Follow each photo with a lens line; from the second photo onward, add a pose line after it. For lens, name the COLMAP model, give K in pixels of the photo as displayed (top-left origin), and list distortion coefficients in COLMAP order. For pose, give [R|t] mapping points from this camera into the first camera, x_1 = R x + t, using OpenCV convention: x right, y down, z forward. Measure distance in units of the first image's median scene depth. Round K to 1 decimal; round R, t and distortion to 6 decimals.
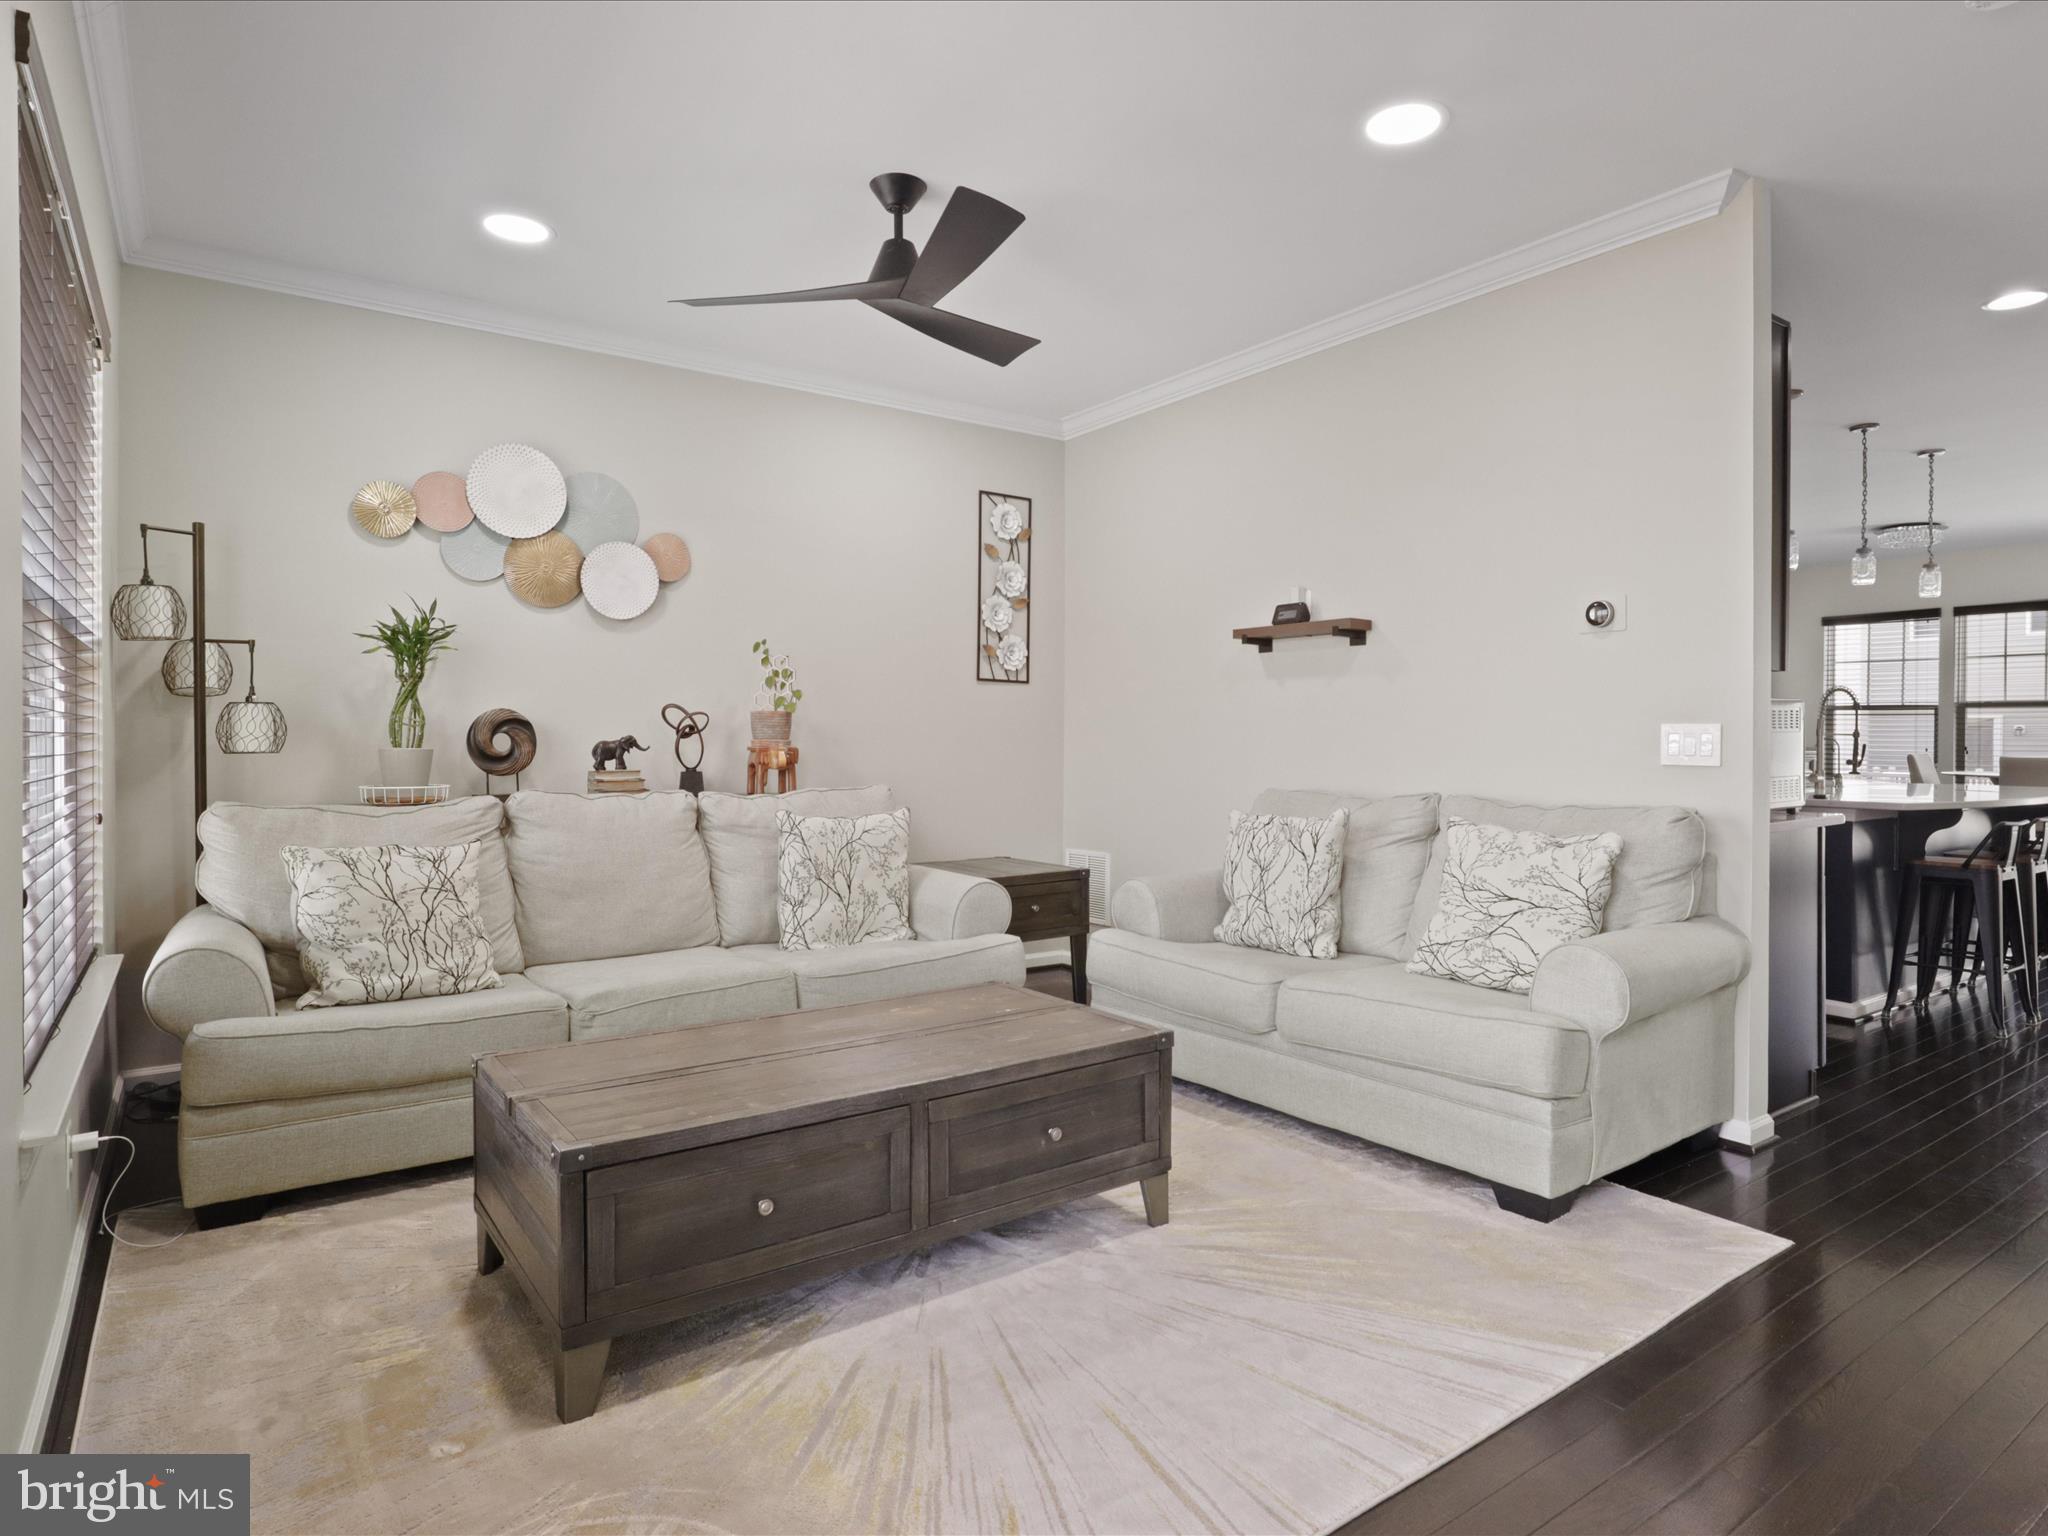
lens RADIAL K [[1159.8, 0, 1027.3], [0, 1159.8, 756.3], [0, 0, 1]] dist [-0.008162, 0.009491]
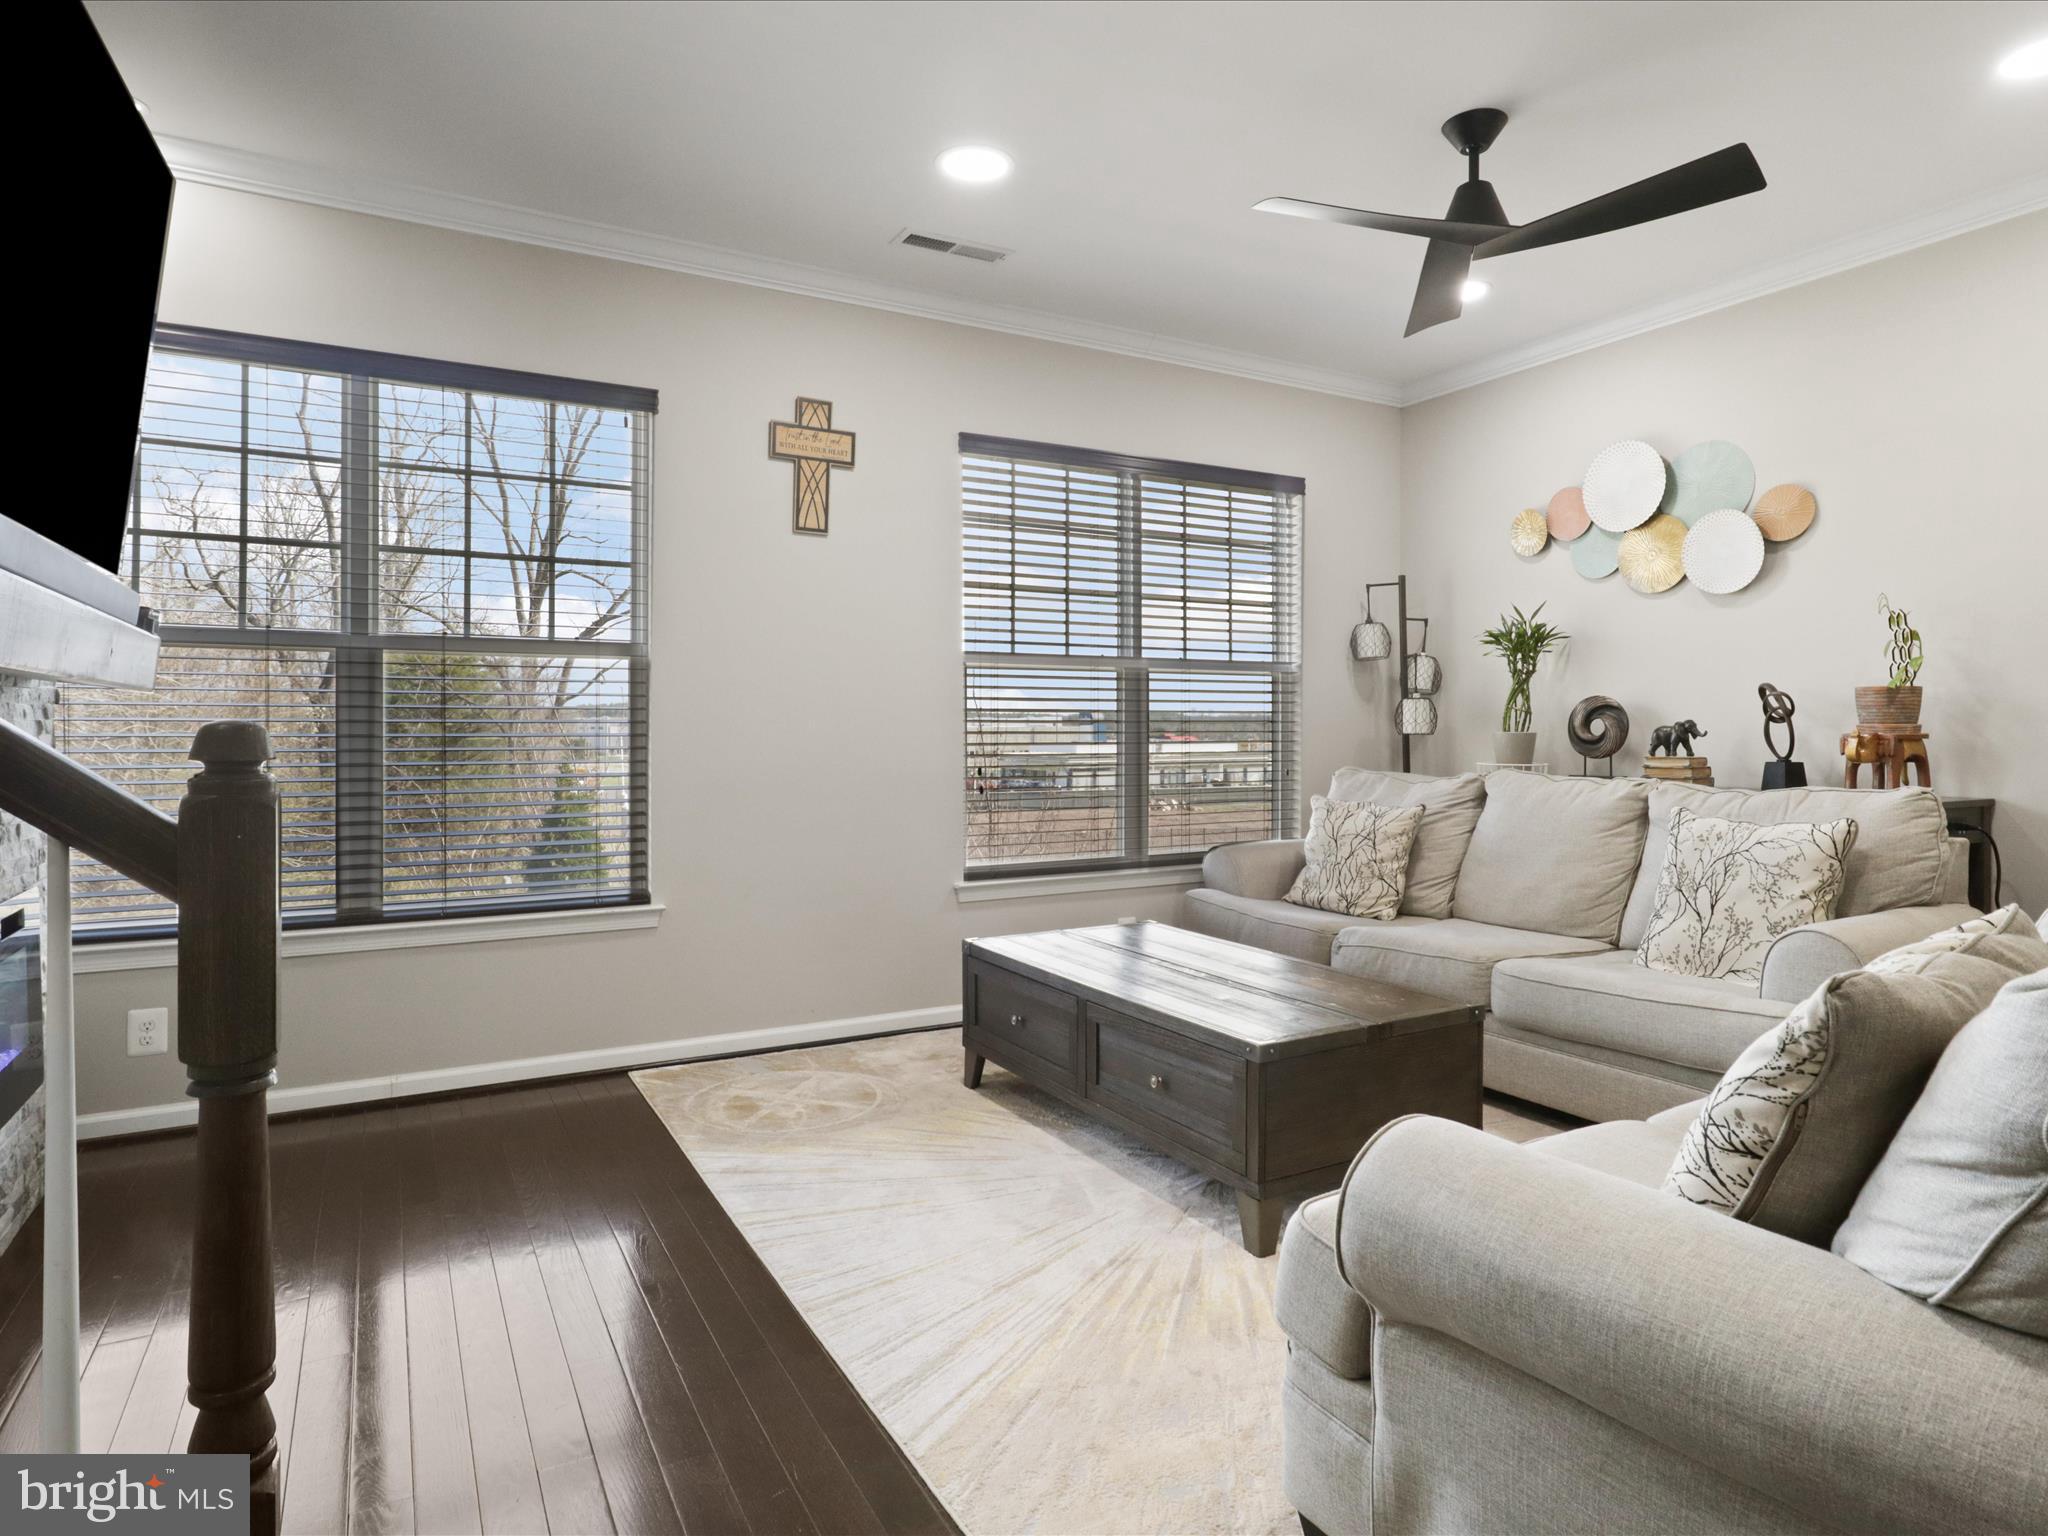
lens RADIAL K [[1159.8, 0, 1028.6], [0, 1159.8, 756.1], [0, 0, 1]] dist [-0.008162, 0.009491]
pose [[-0.092654, 0.025994, -0.995359, 0.700304], [-0.013255, 0.999538, 0.027337, -0.008119], [0.995610, 0.015727, -0.092267, 0.606954]]
